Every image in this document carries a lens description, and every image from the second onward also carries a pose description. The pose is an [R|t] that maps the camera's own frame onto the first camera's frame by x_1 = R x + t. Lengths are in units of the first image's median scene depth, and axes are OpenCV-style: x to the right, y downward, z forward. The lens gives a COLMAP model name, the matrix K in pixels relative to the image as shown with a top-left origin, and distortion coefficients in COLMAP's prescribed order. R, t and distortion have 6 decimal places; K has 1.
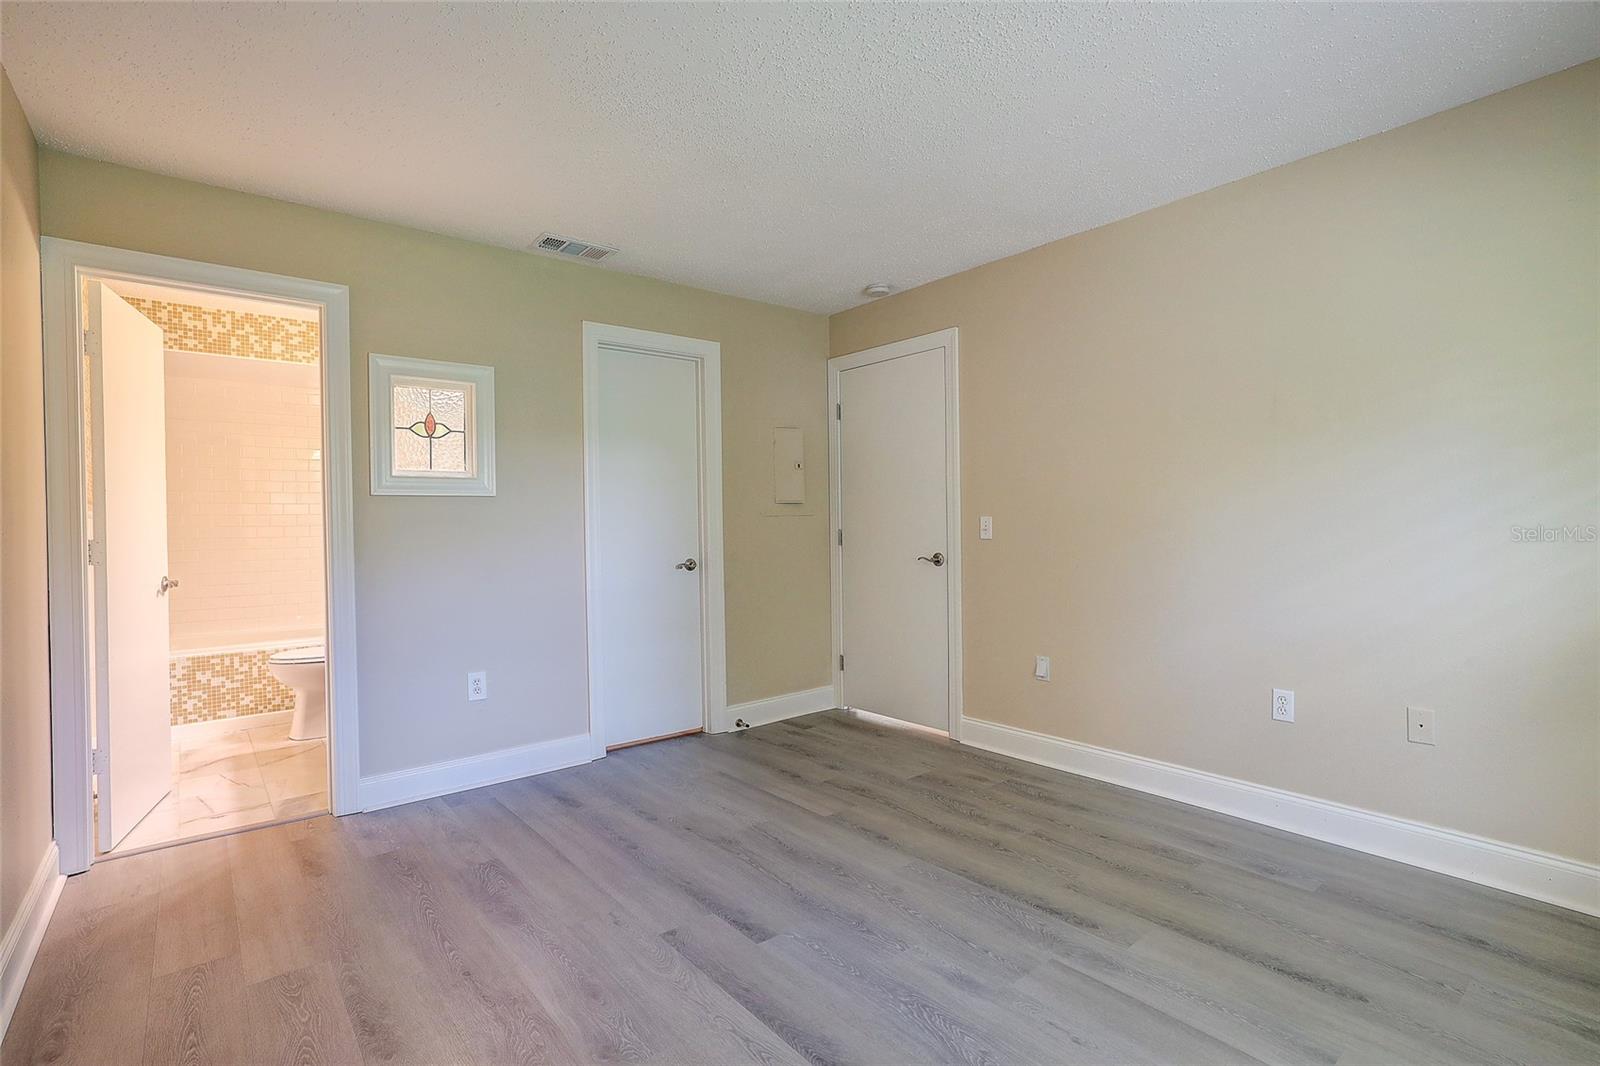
lens RADIAL K [[753.1, 0, 794.5], [0, 753.1, 530.8], [0, 0, 1]] dist [-0.019029, 0.004615]
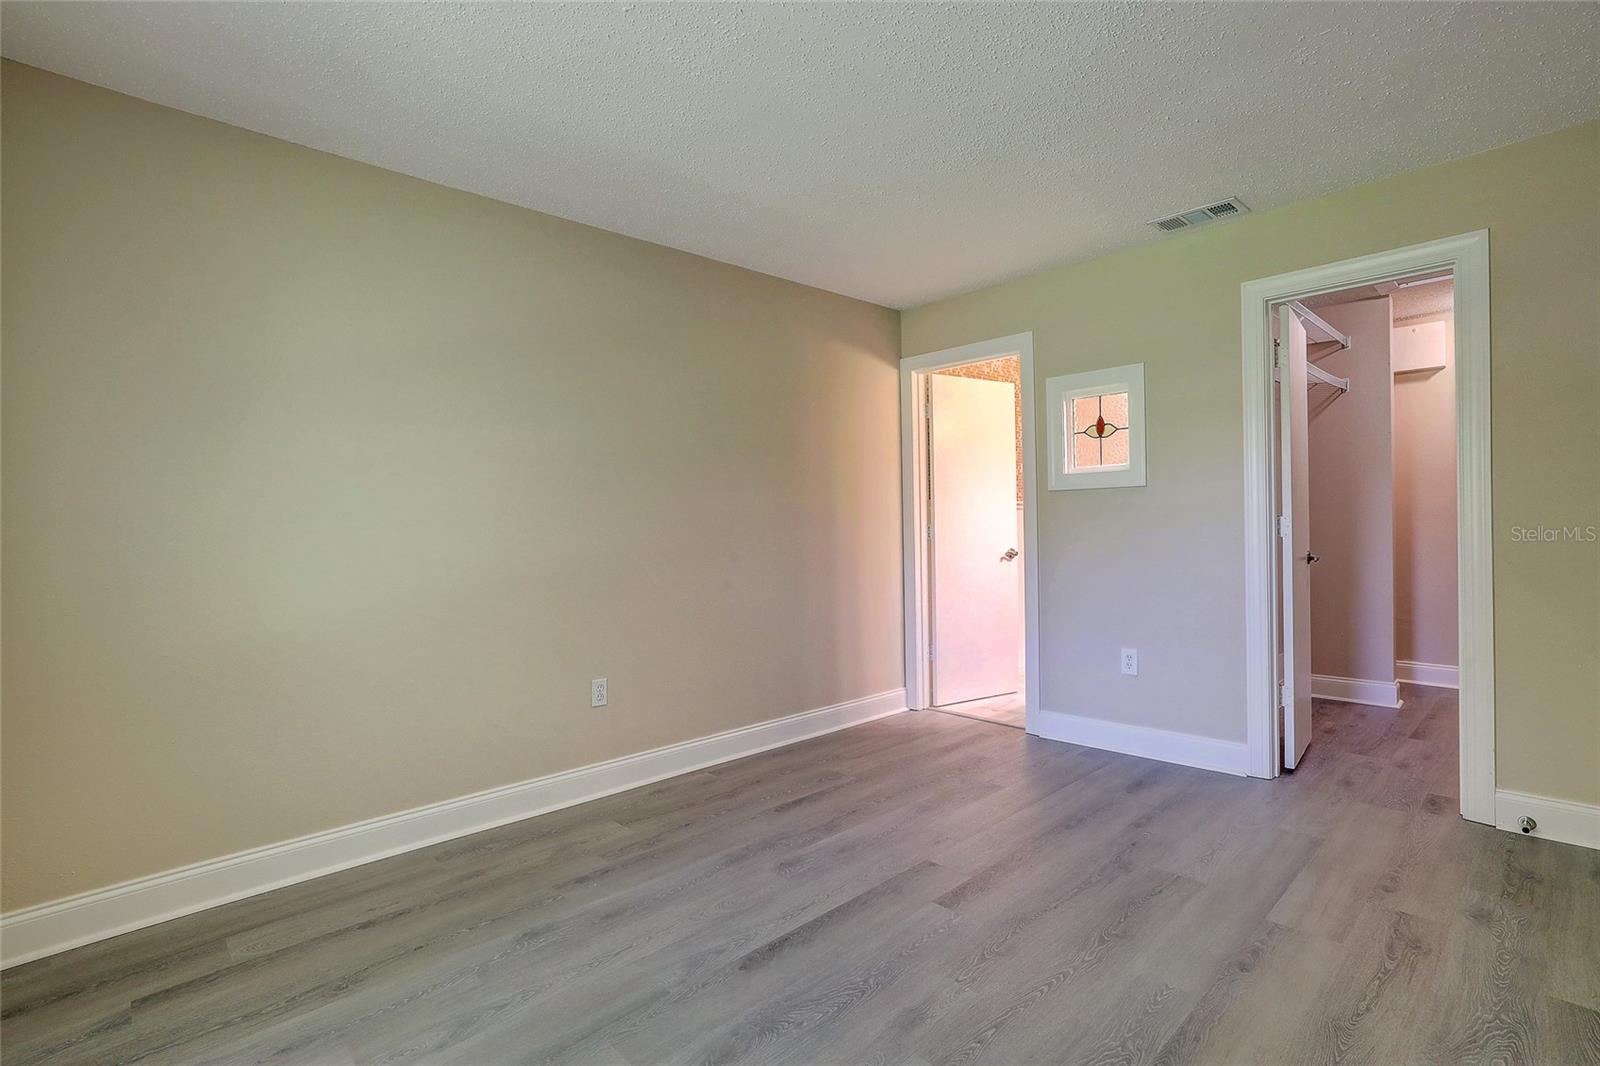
lens RADIAL K [[753.1, 0, 799.5], [0, 753.1, 527.4], [0, 0, 1]] dist [-0.019029, 0.004615]
pose [[0.077484, 0.012681, -0.996913, 0.737505], [0.011614, 0.999840, 0.013621, -0.008888], [0.996926, -0.012634, 0.077324, 0.526023]]
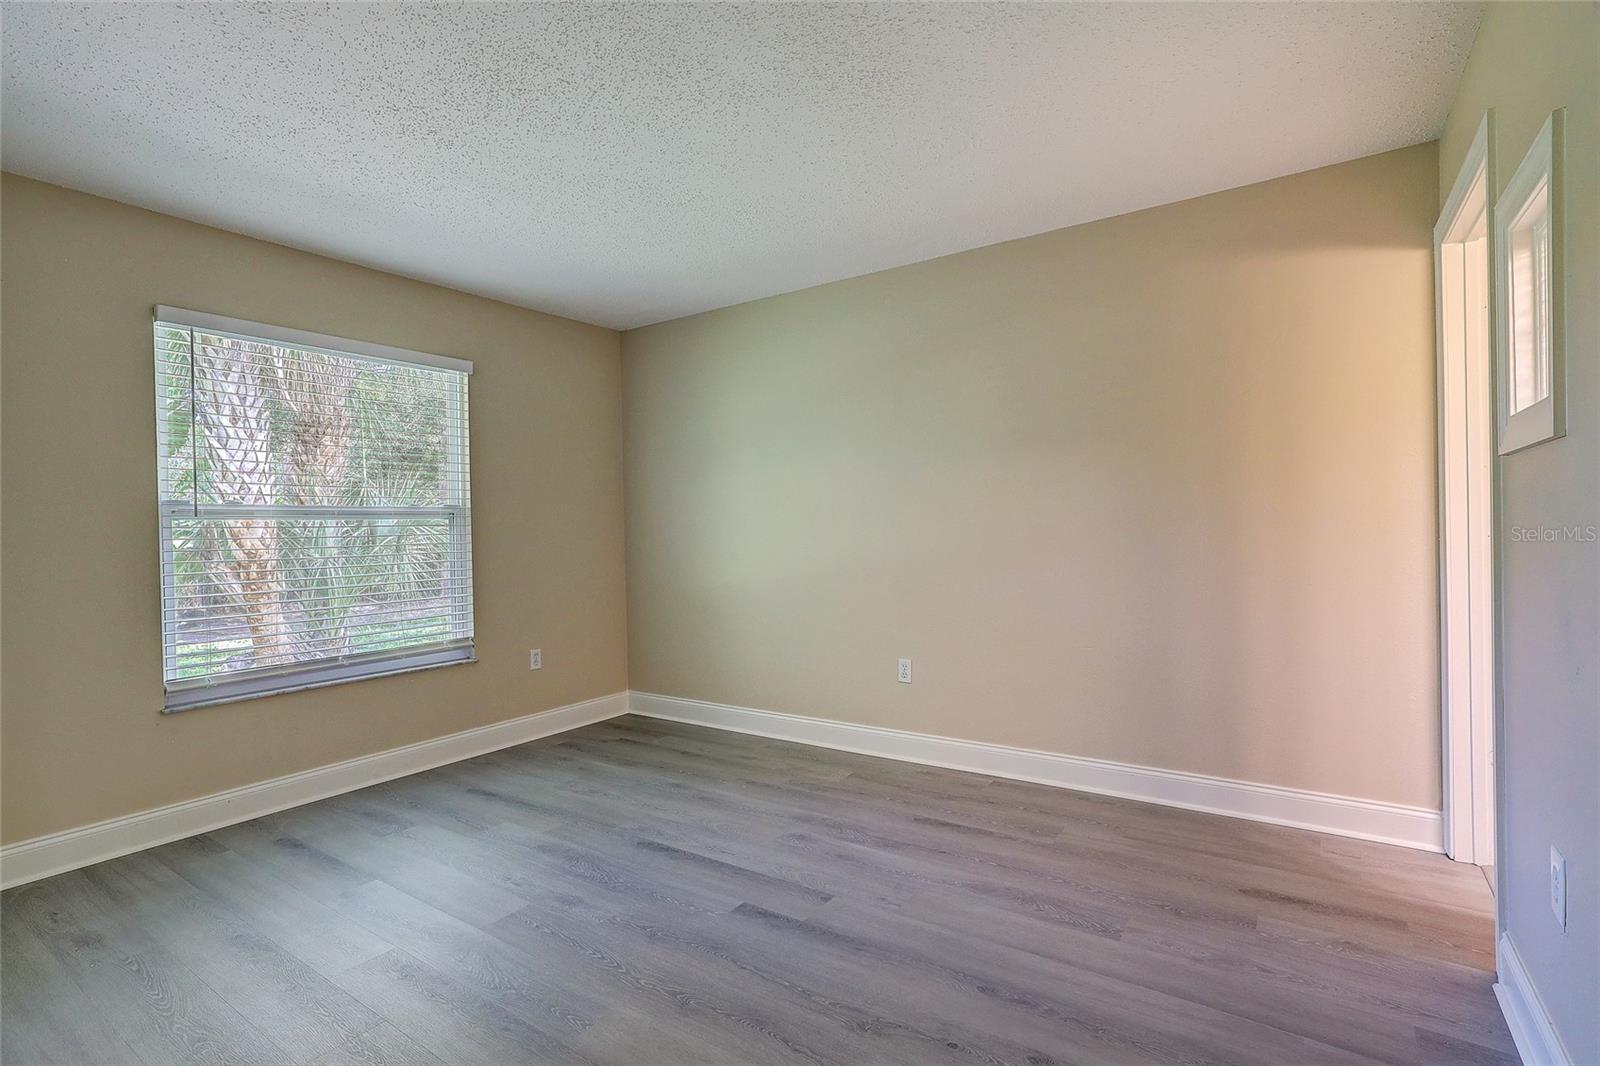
lens RADIAL K [[753.1, 0, 803.2], [0, 753.1, 533.9], [0, 0, 1]] dist [-0.019029, 0.004615]
pose [[-0.957255, 0.036270, -0.286963, 0.123830], [0.032854, 0.999320, 0.016711, -0.016291], [0.287374, 0.006568, -0.957796, 1.525064]]
